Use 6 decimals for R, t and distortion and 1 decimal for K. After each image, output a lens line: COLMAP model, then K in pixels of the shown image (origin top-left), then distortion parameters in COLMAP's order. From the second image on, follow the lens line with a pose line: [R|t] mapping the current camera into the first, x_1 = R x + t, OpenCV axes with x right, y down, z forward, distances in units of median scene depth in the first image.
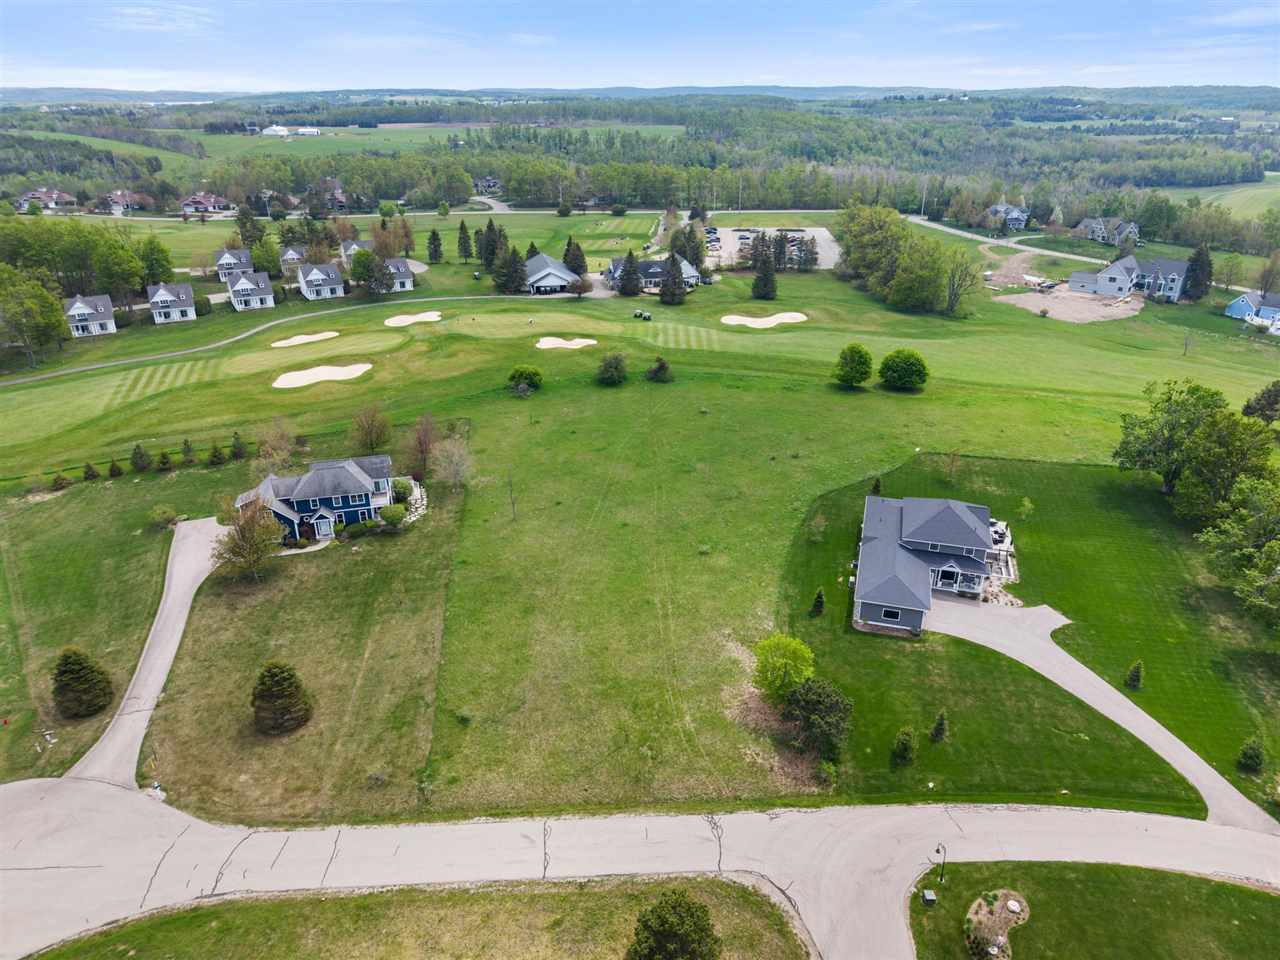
lens RADIAL K [[857.1, 0, 638.3], [0, 857.1, 479.0], [0, 0, 1]] dist [0.027037, -0.028167]
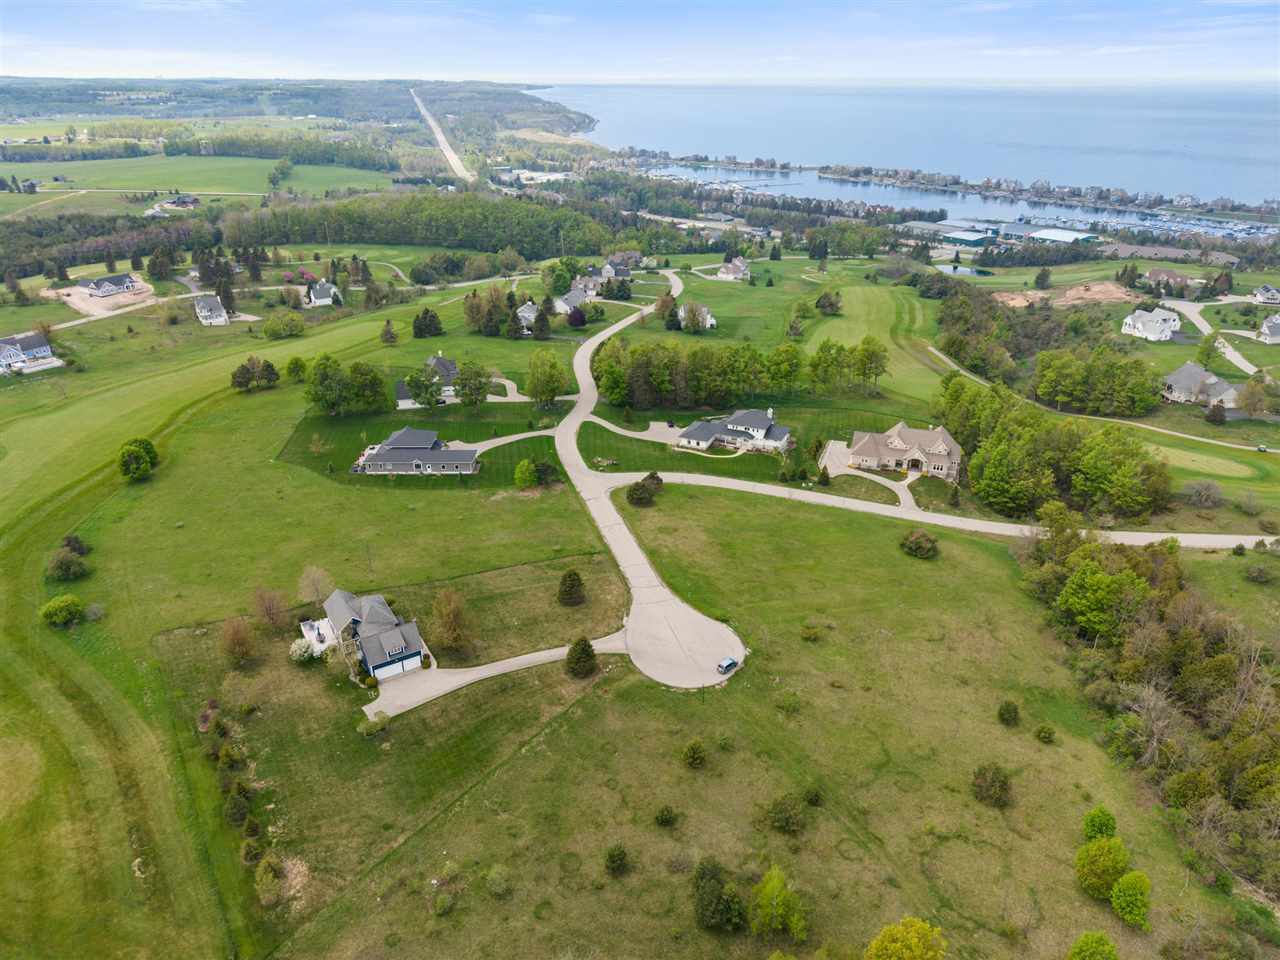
lens RADIAL K [[857.1, 0, 637.7], [0, 857.1, 477.6], [0, 0, 1]] dist [0.027037, -0.028167]
pose [[-0.289535, -0.407617, 0.866036, -1.547324], [0.398199, 0.771481, 0.496240, -0.648995], [-0.870406, 0.488534, -0.061058, 0.637449]]
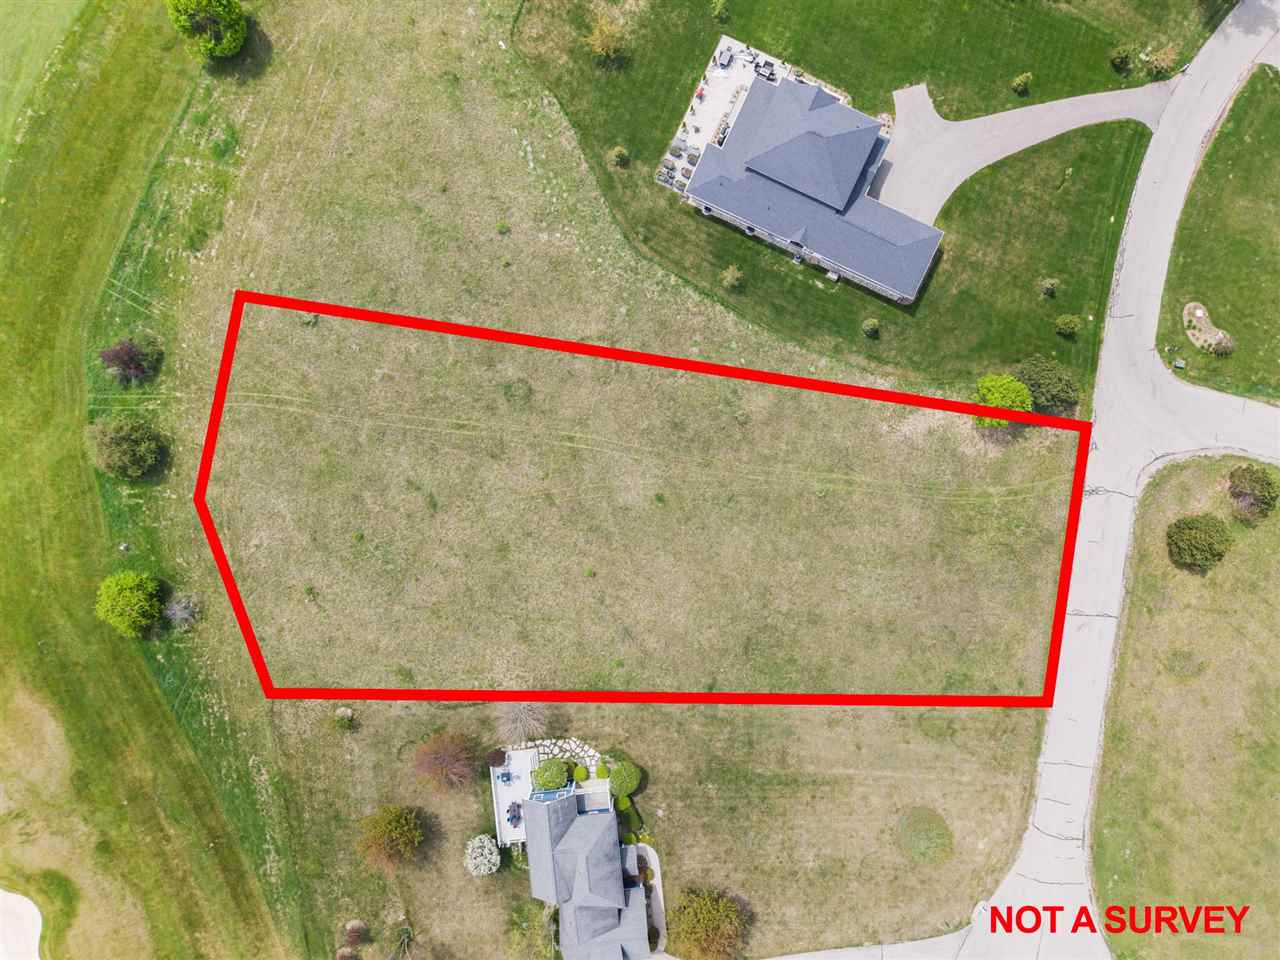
lens RADIAL K [[857.1, 0, 638.3], [0, 857.1, 483.1], [0, 0, 1]] dist [0.027037, -0.028167]
pose [[0.151670, -0.988423, -0.004081, -0.001245], [0.407725, 0.058802, 0.911209, -0.724066], [-0.900420, -0.139867, 0.411923, 0.697264]]
